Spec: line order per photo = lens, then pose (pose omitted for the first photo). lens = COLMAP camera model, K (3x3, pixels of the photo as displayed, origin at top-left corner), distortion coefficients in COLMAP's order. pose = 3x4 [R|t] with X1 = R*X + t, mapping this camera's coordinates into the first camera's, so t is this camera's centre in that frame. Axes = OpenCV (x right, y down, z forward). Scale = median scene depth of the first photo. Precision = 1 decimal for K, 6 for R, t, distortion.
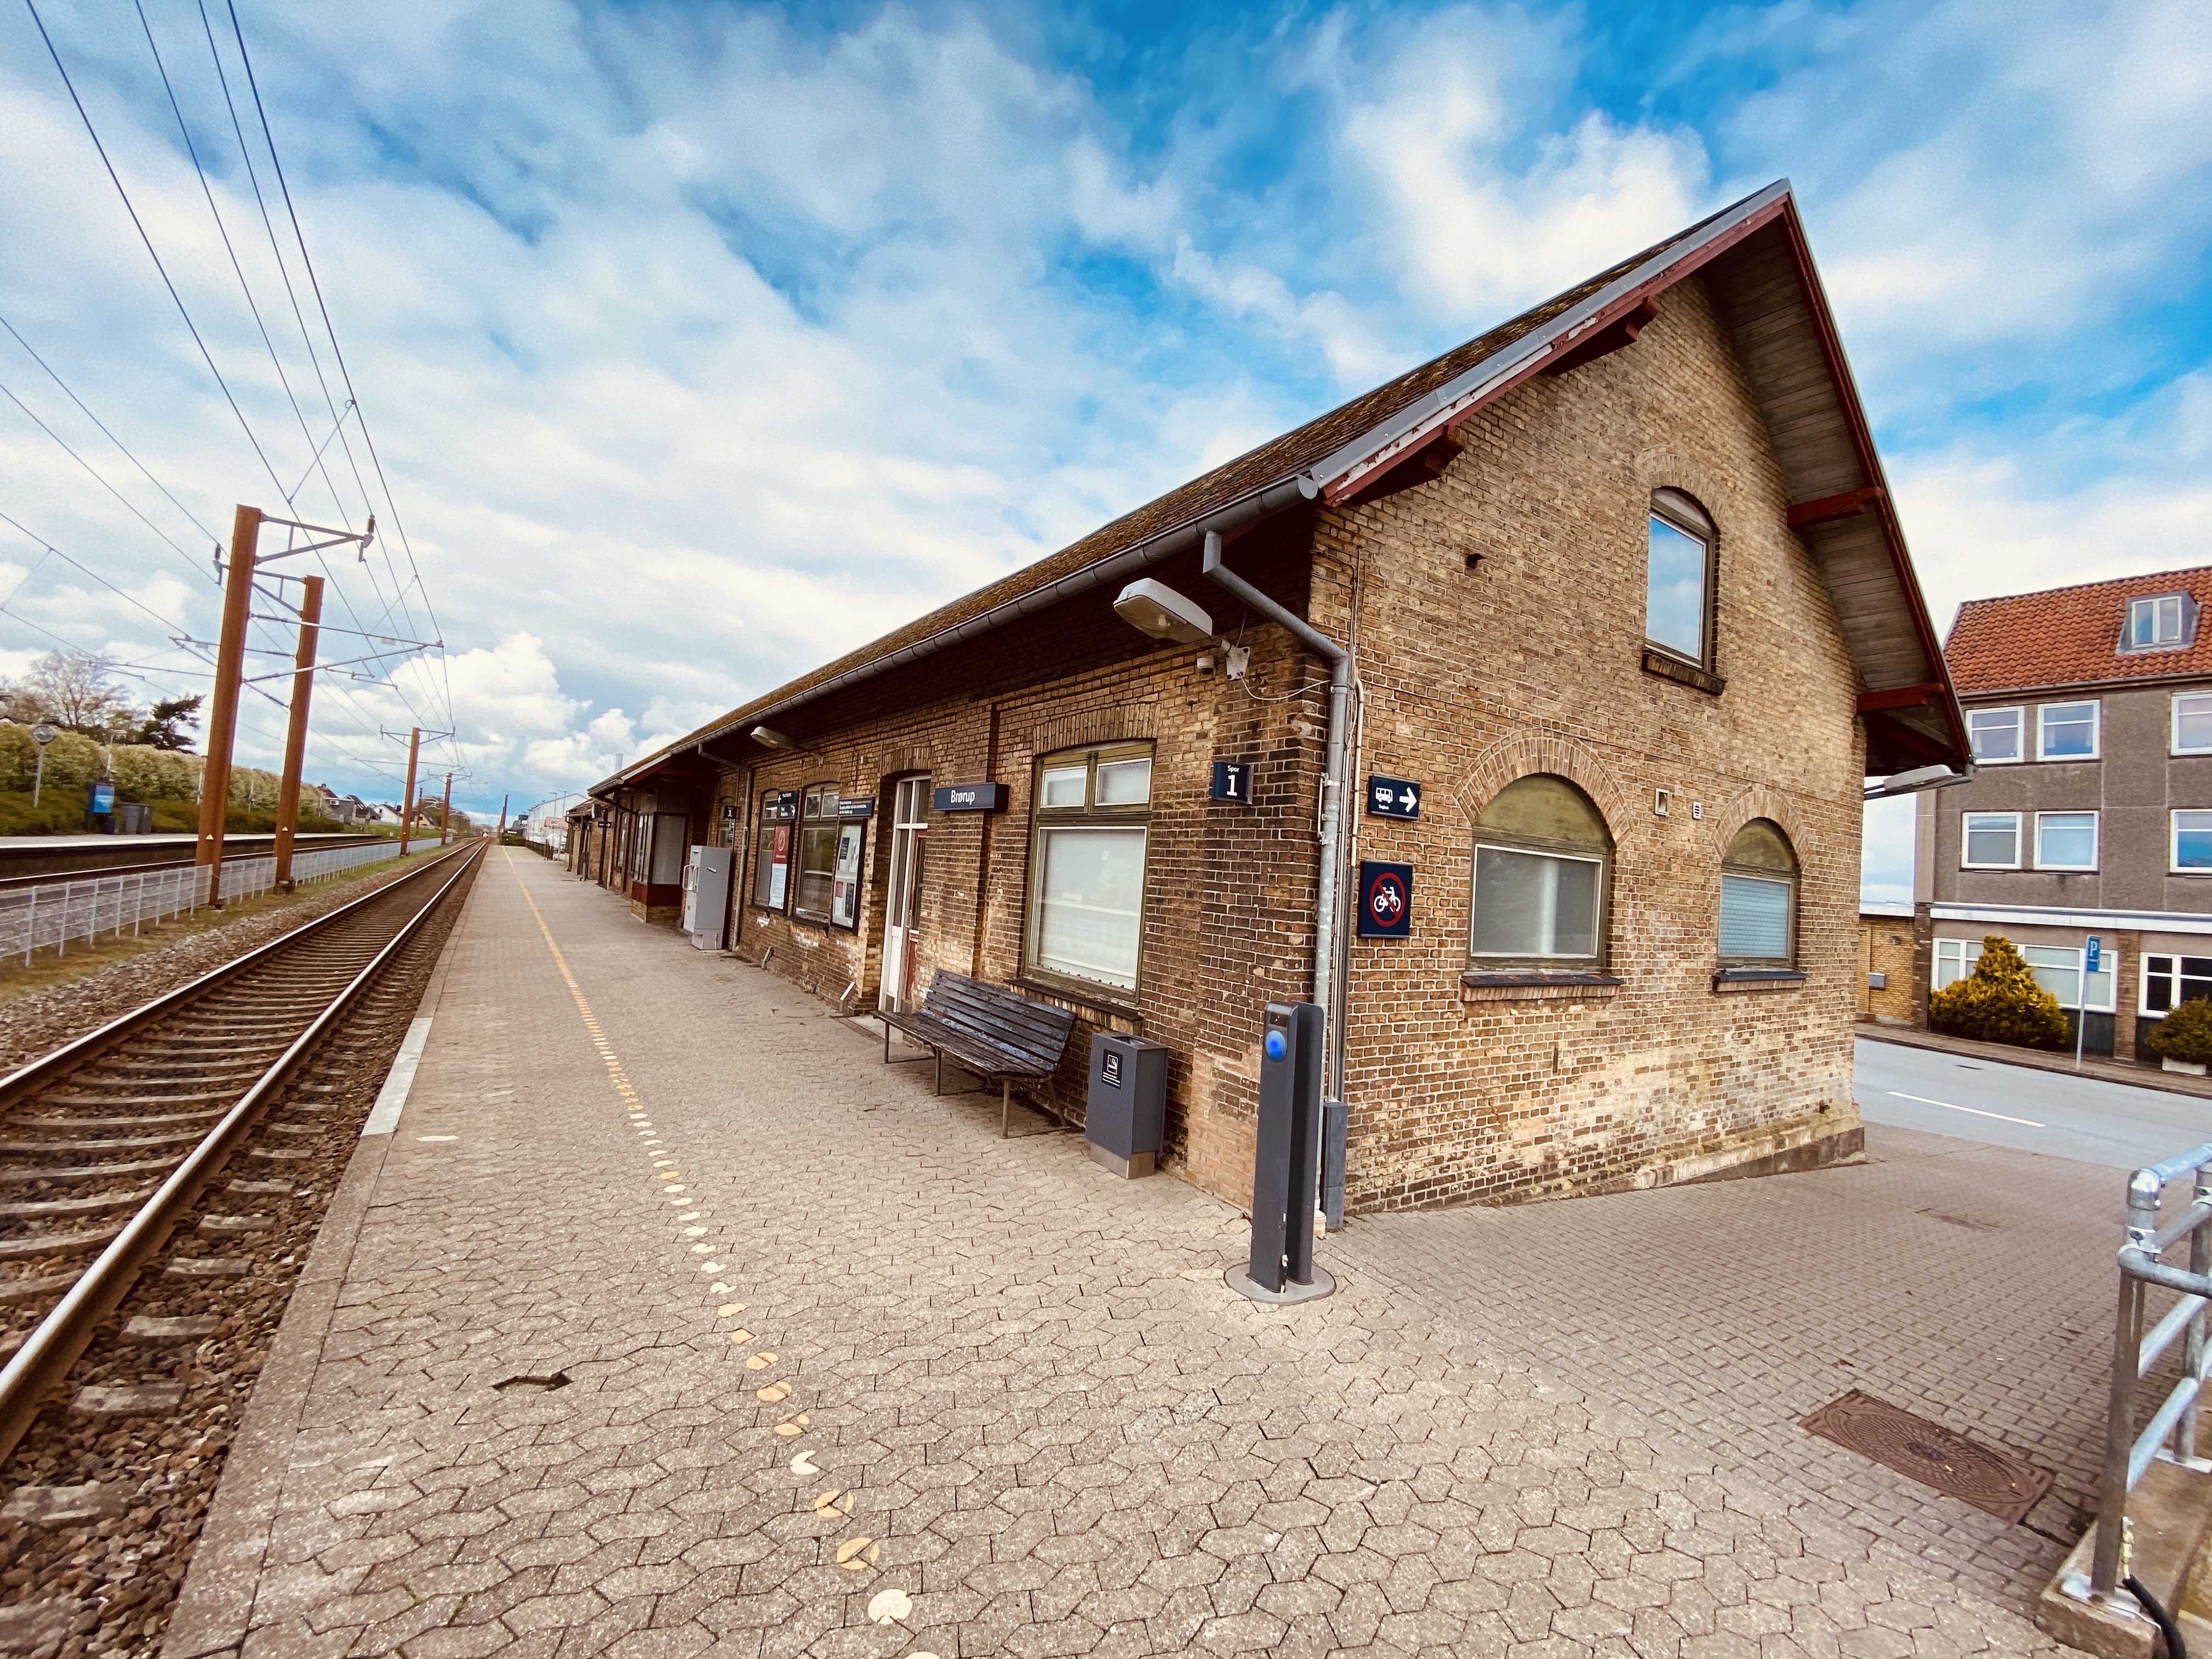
lens RADIAL K [[896.7, 0, 1106.4], [0, 896.7, 839.4], [0, 0, 1]] dist [0.012394, -0.017934]
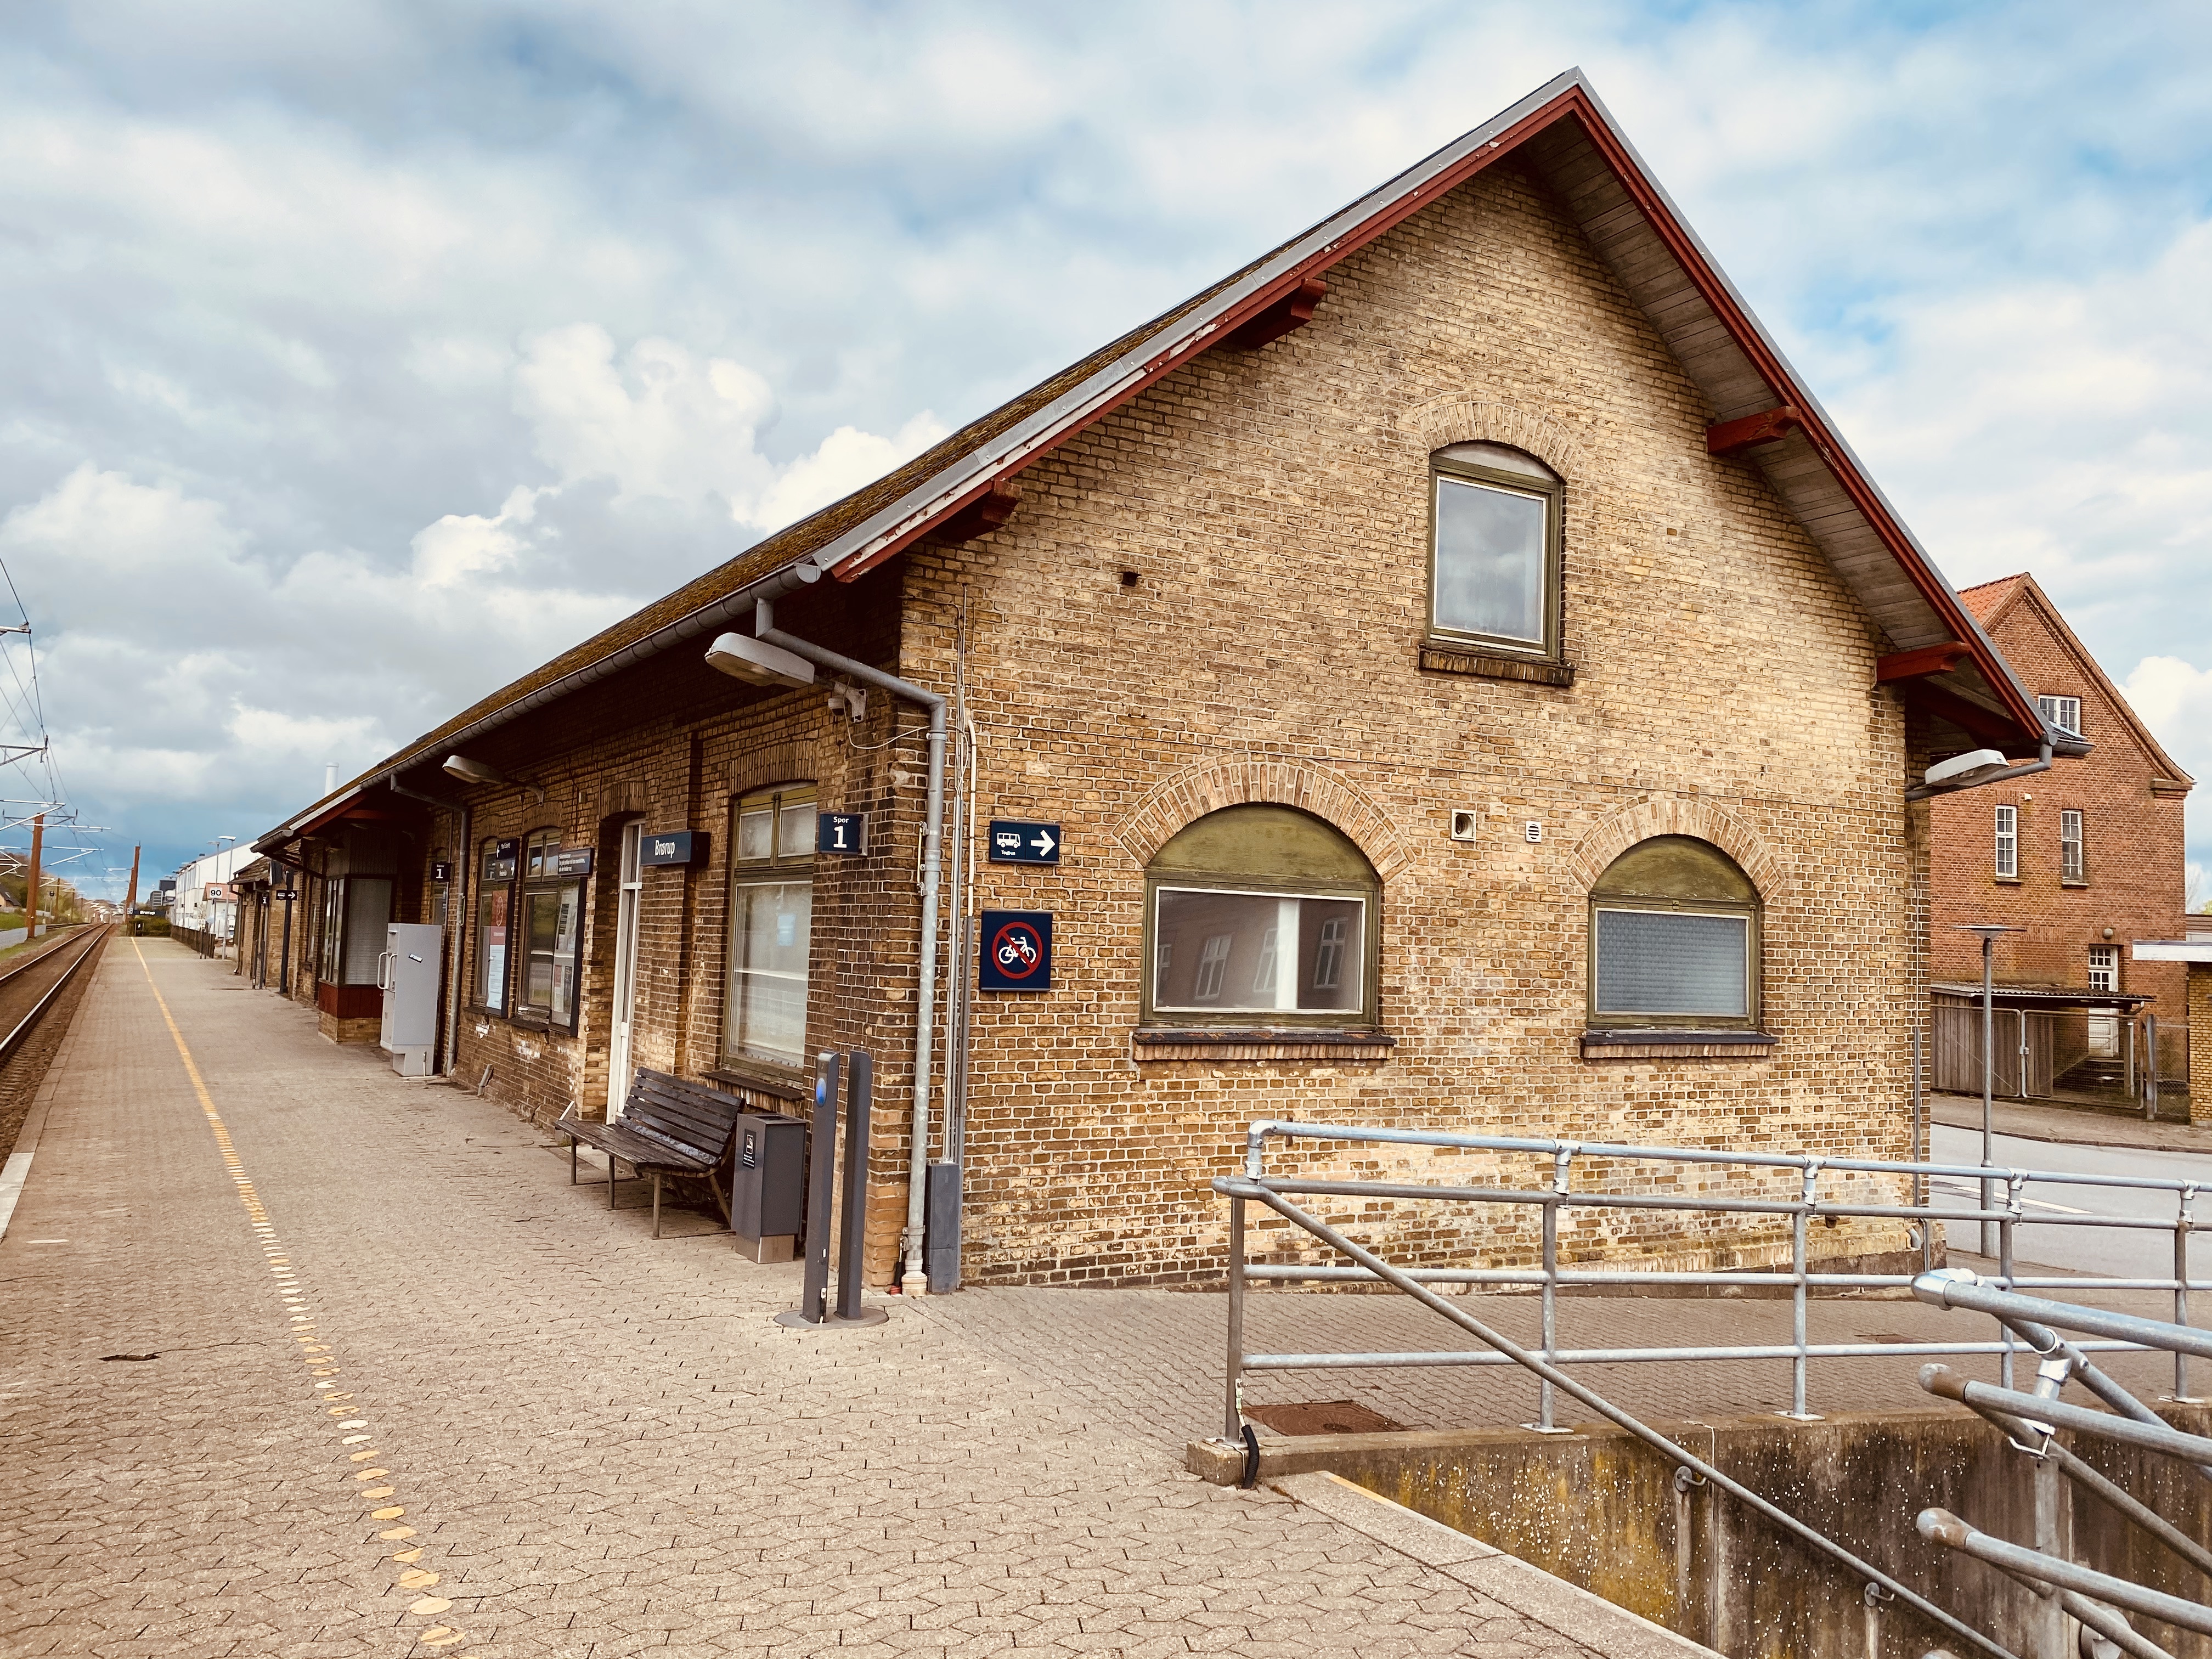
lens RADIAL K [[1642.9, 0, 1106.0], [0, 1642.9, 829.5], [0, 0, 1]] dist [0.139920, -0.286275]
pose [[0.997402, -0.040672, -0.059450, 0.413410], [0.038653, 0.998649, -0.034729, 0.003004], [0.060782, 0.032341, 0.997627, -0.585297]]
